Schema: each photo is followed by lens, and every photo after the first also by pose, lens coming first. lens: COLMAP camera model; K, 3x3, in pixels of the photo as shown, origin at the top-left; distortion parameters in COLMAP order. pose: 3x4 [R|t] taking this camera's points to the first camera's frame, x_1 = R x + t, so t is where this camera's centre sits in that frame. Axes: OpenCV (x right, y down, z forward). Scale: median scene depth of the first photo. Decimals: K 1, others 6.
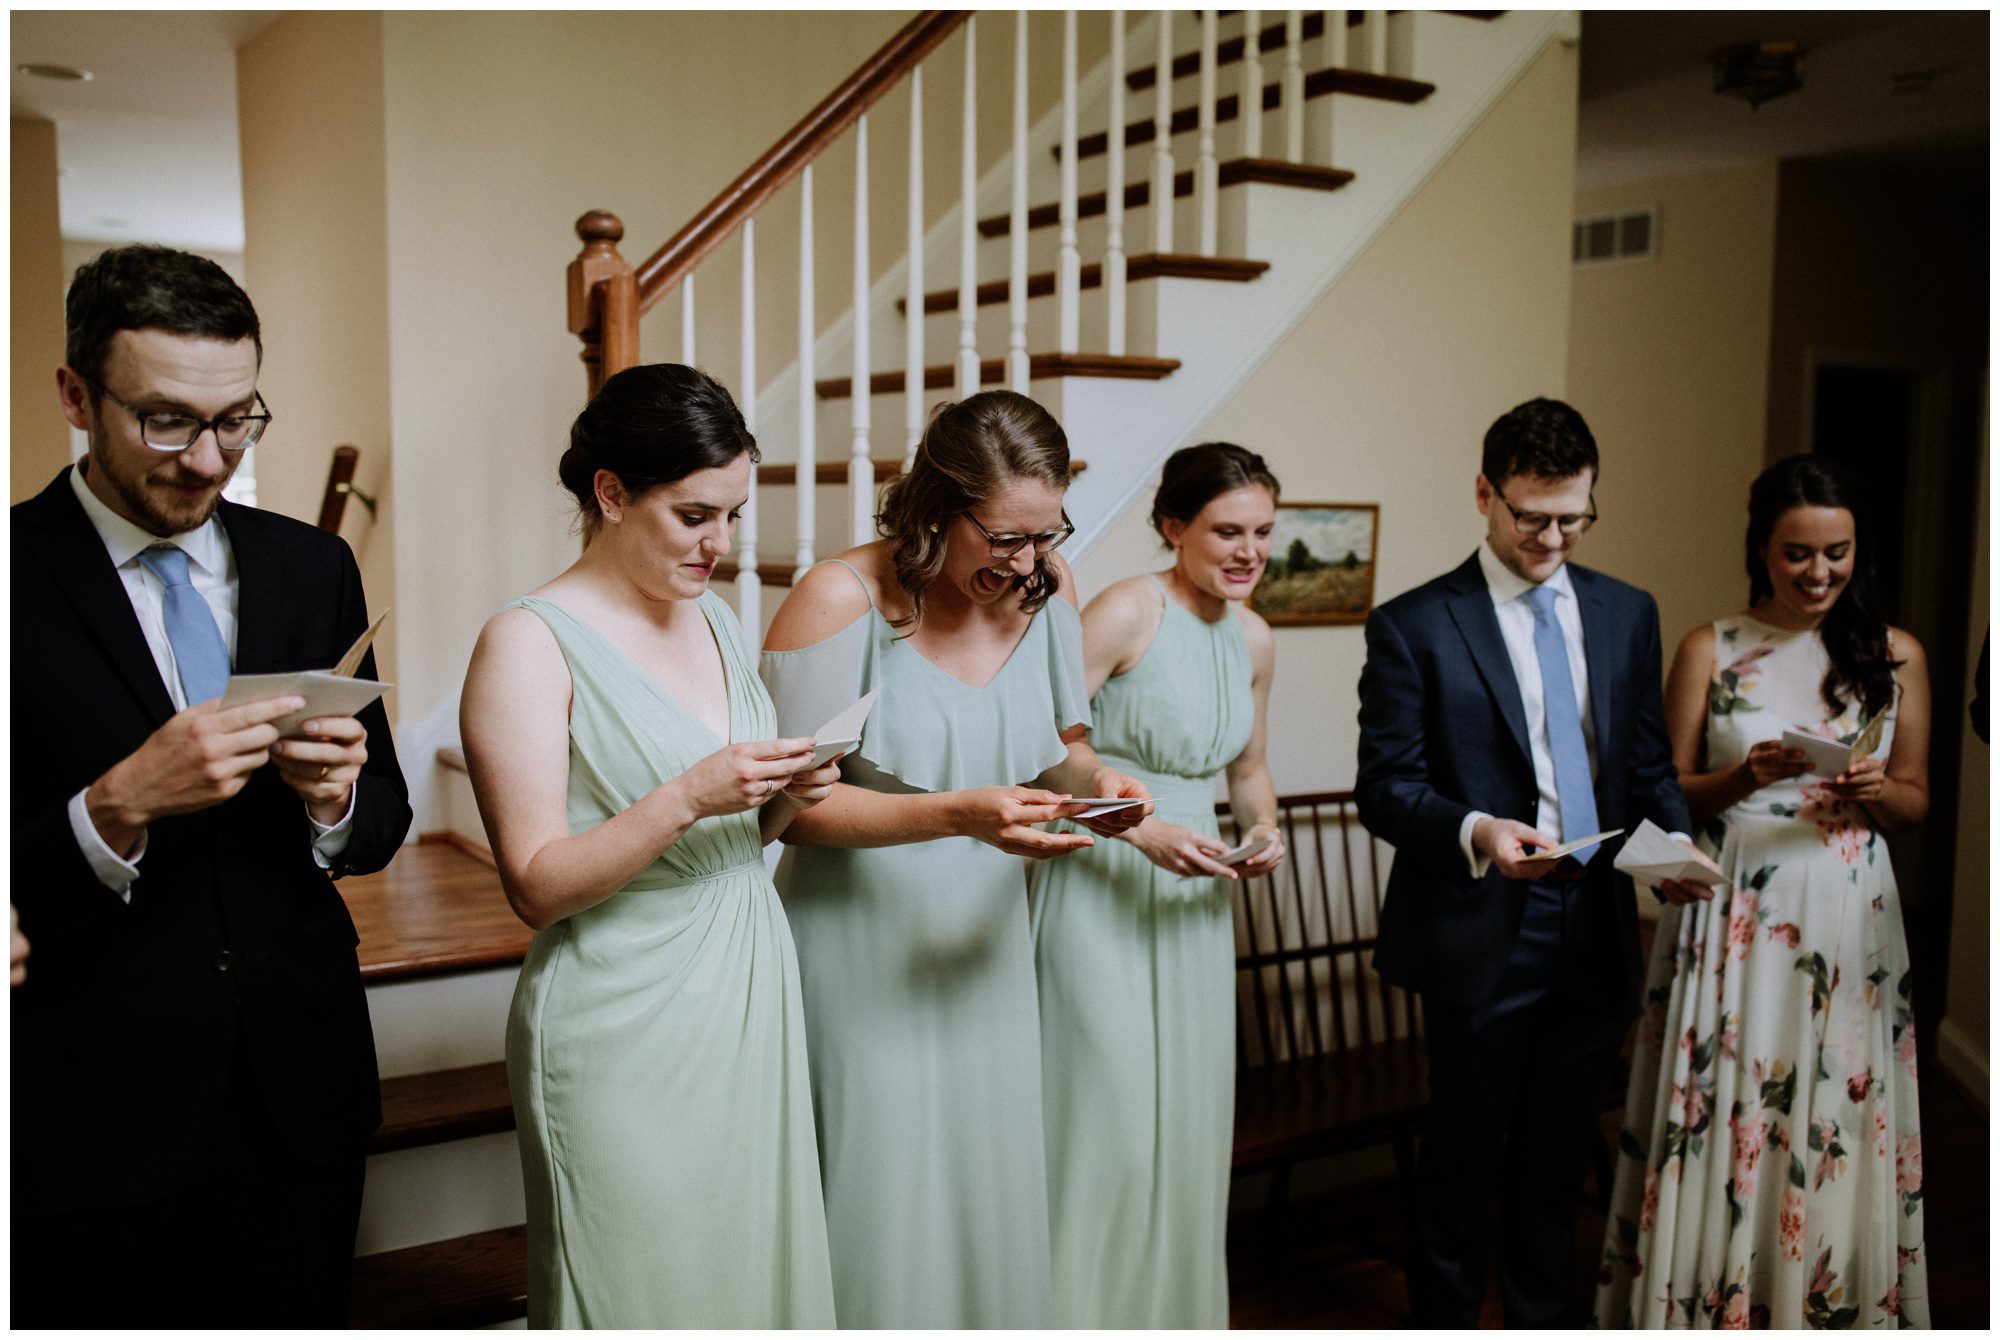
lens RADIAL K [[1875.2, 0, 997.3], [0, 1875.2, 667.0], [0, 0, 1]] dist [-0.076477, 0.000000]
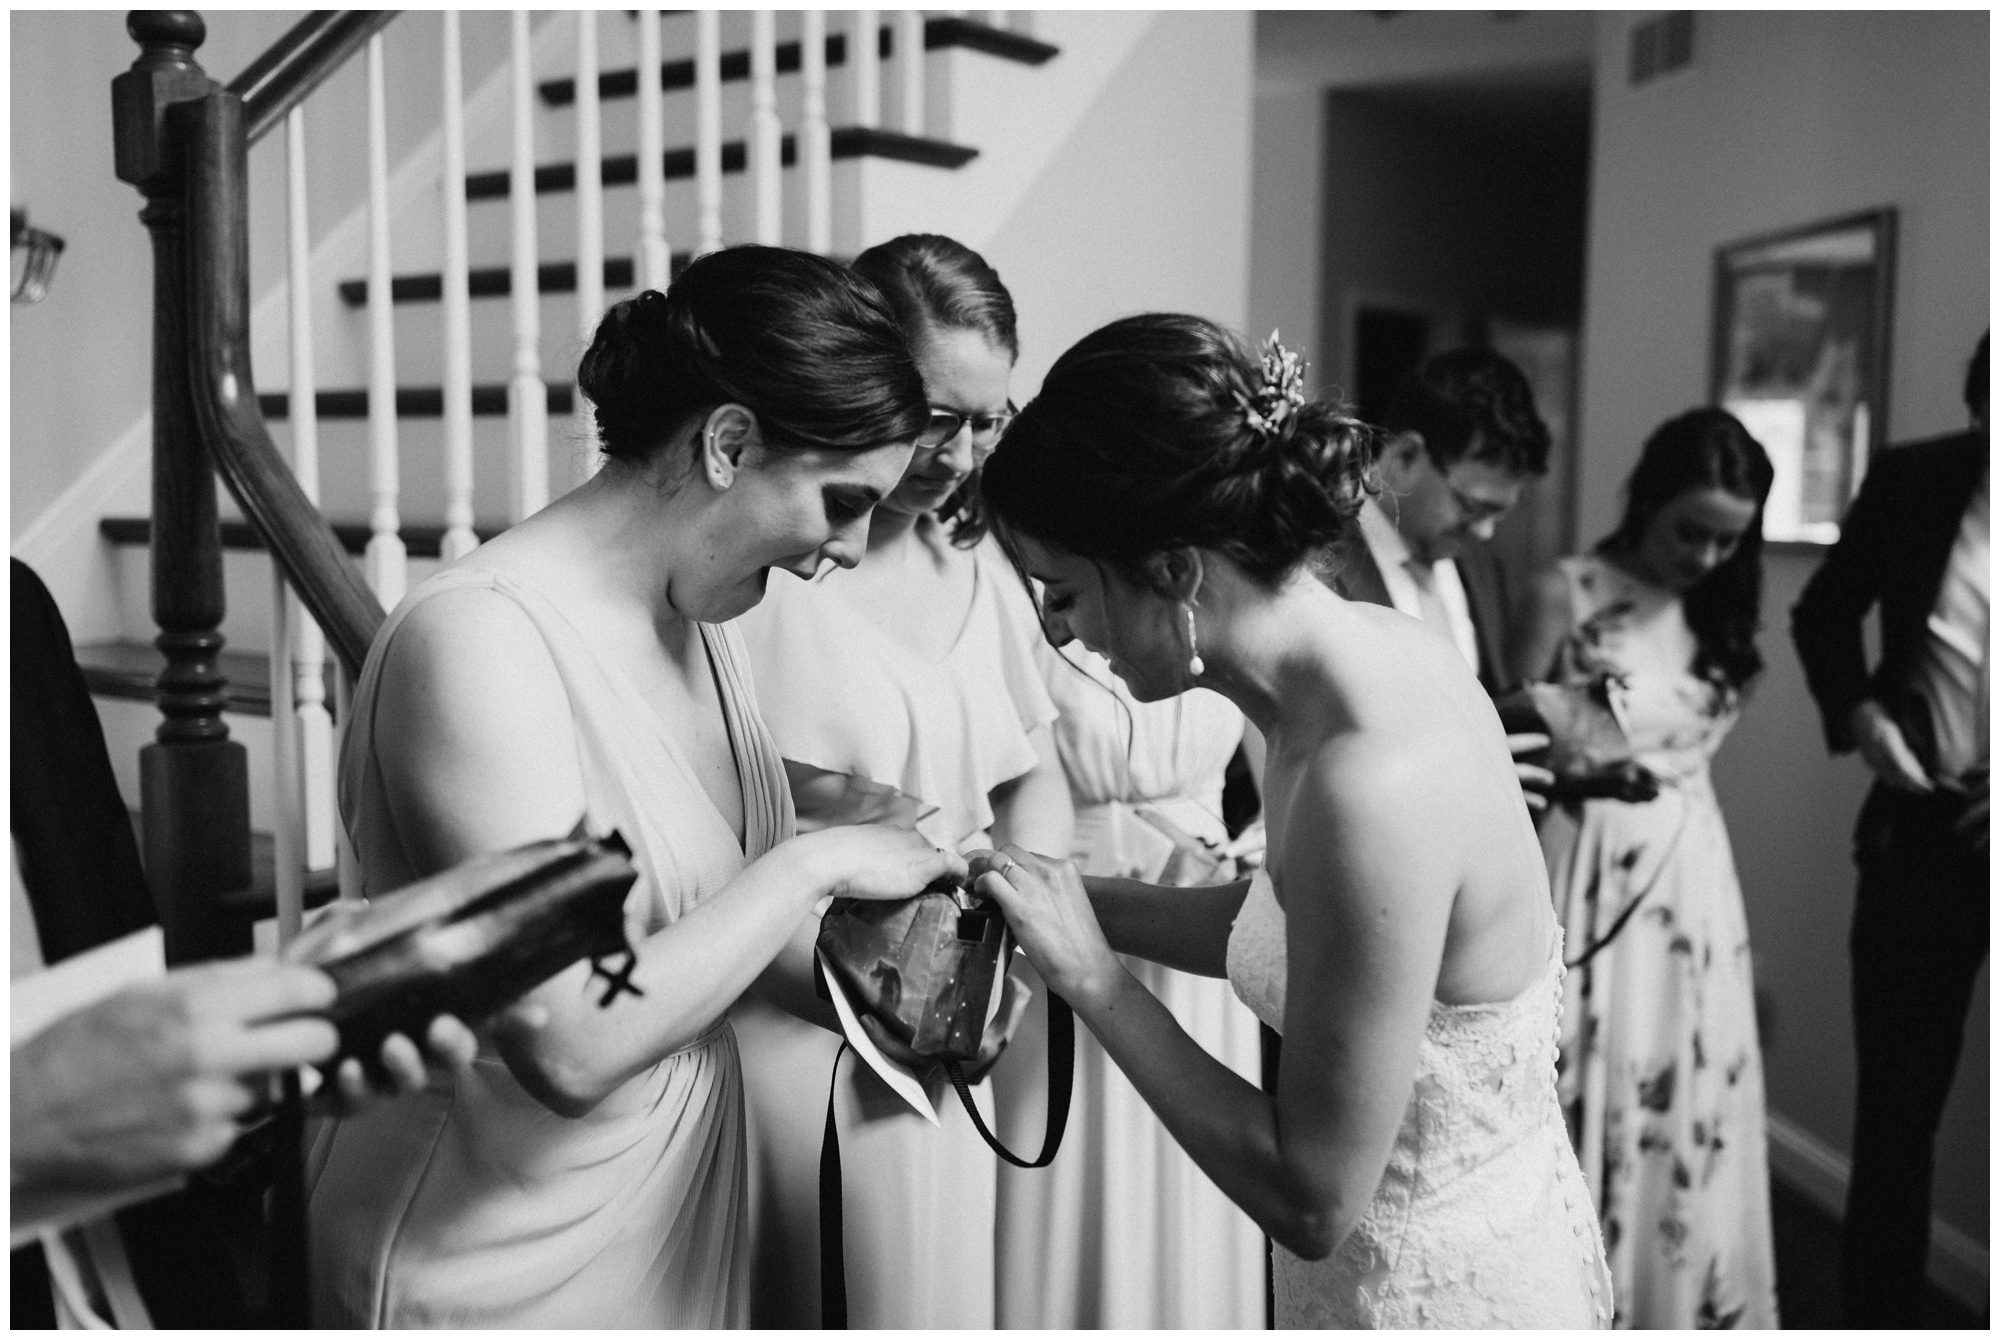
lens RADIAL K [[1875.2, 0, 1001.6], [0, 1875.2, 677.4], [0, 0, 1]] dist [-0.076477, 0.000000]
pose [[0.913095, -0.047649, 0.404953, -0.214207], [0.034449, 0.998613, 0.039826, -0.018884], [-0.406289, -0.022414, 0.913470, 0.275228]]
